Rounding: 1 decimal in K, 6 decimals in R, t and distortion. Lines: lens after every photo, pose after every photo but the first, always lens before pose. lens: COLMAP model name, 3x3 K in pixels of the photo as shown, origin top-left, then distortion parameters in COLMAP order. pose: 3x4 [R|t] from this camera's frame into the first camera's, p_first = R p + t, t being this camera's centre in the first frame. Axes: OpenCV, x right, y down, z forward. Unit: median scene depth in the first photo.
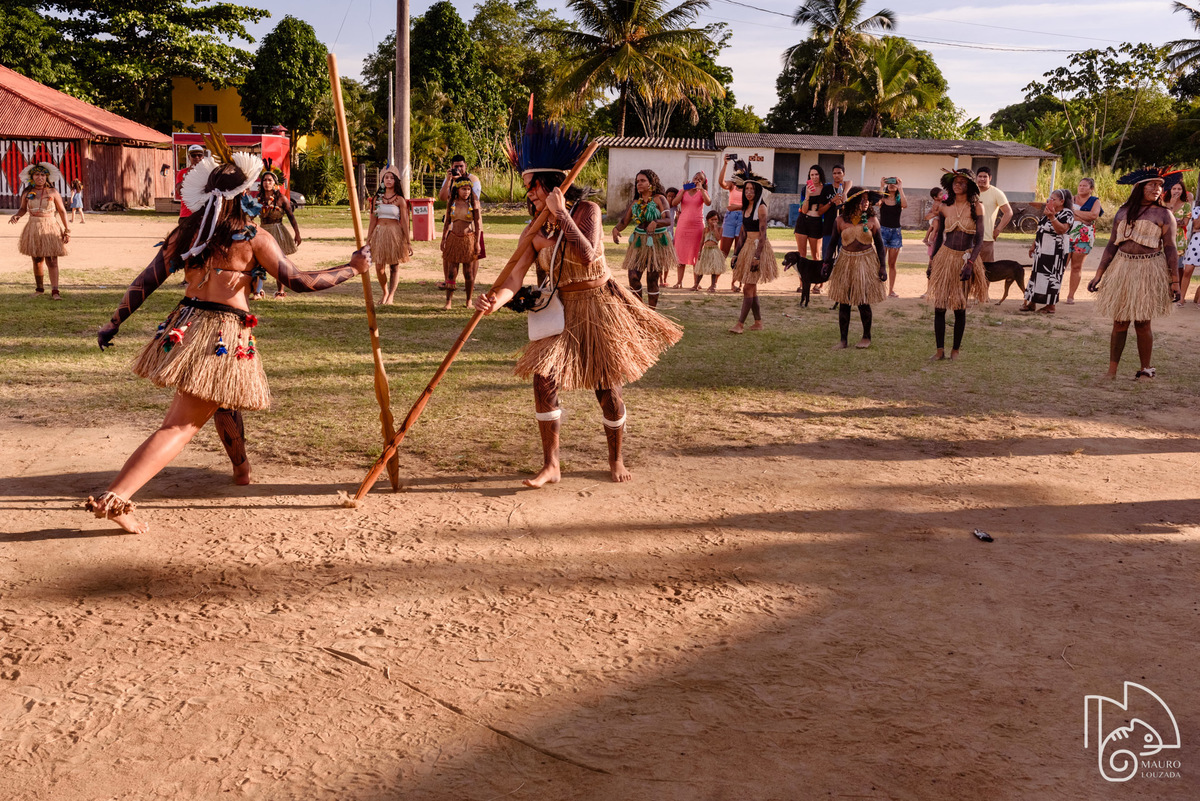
lens RADIAL K [[1253.8, 0, 600.0], [0, 1253.8, 400.5], [0, 0, 1]] dist [-0.001446, -0.012145]
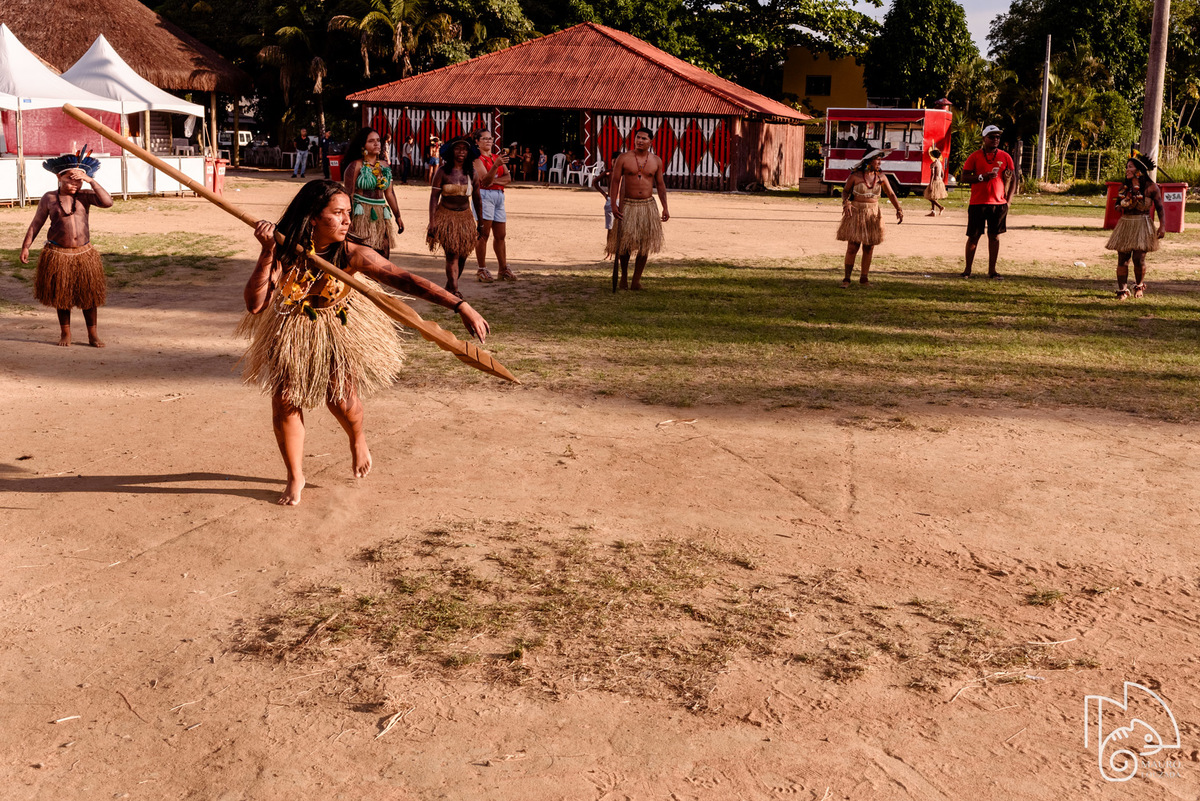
lens RADIAL K [[1427.1, 0, 600.0], [0, 1427.1, 400.5], [0, 0, 1]] dist [-0.005422, 0.018034]
pose [[0.930647, 0.064566, -0.360176, -0.100336], [-0.065945, 0.997787, 0.008473, 0.004290], [0.359927, 0.015867, 0.932846, -0.040380]]
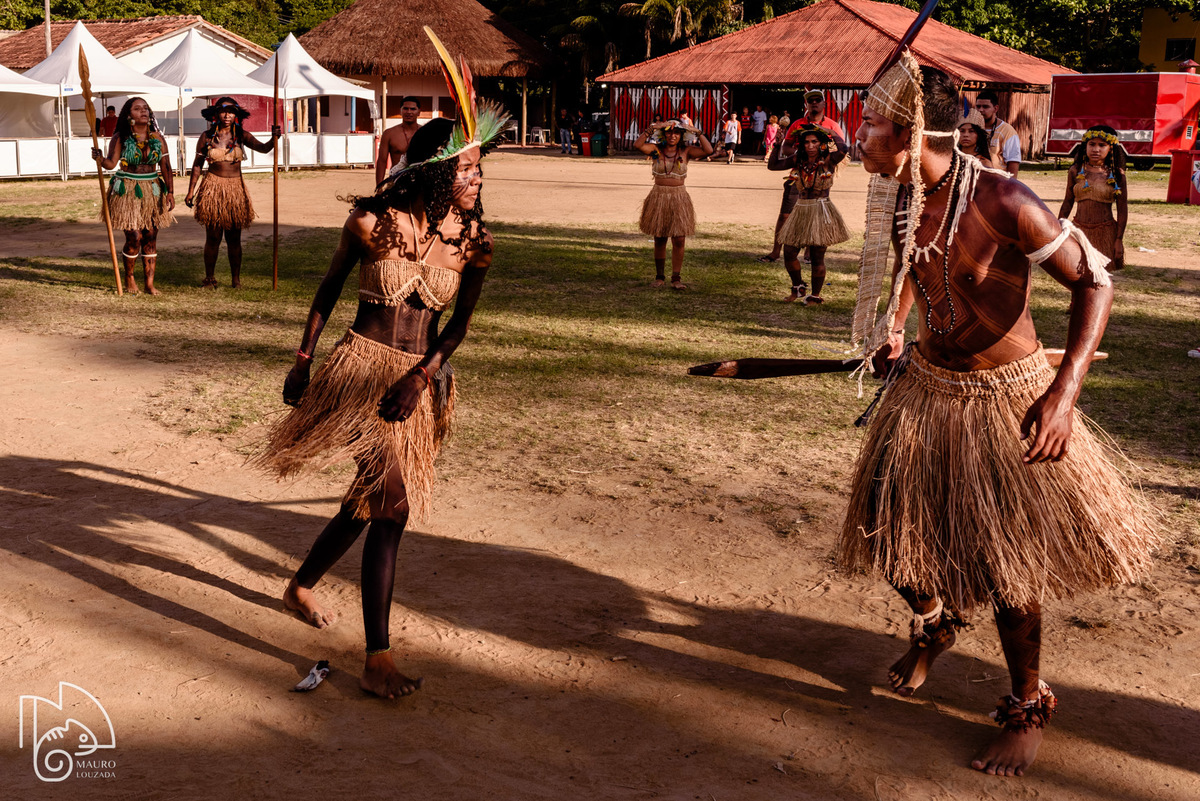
lens RADIAL K [[1427.1, 0, 600.0], [0, 1427.1, 400.5], [0, 0, 1]] dist [-0.005422, 0.018034]
pose [[0.656391, 0.129649, -0.743197, 0.234333], [-0.121711, 0.990417, 0.065281, -0.018088], [0.744538, 0.047605, 0.665880, 0.129857]]
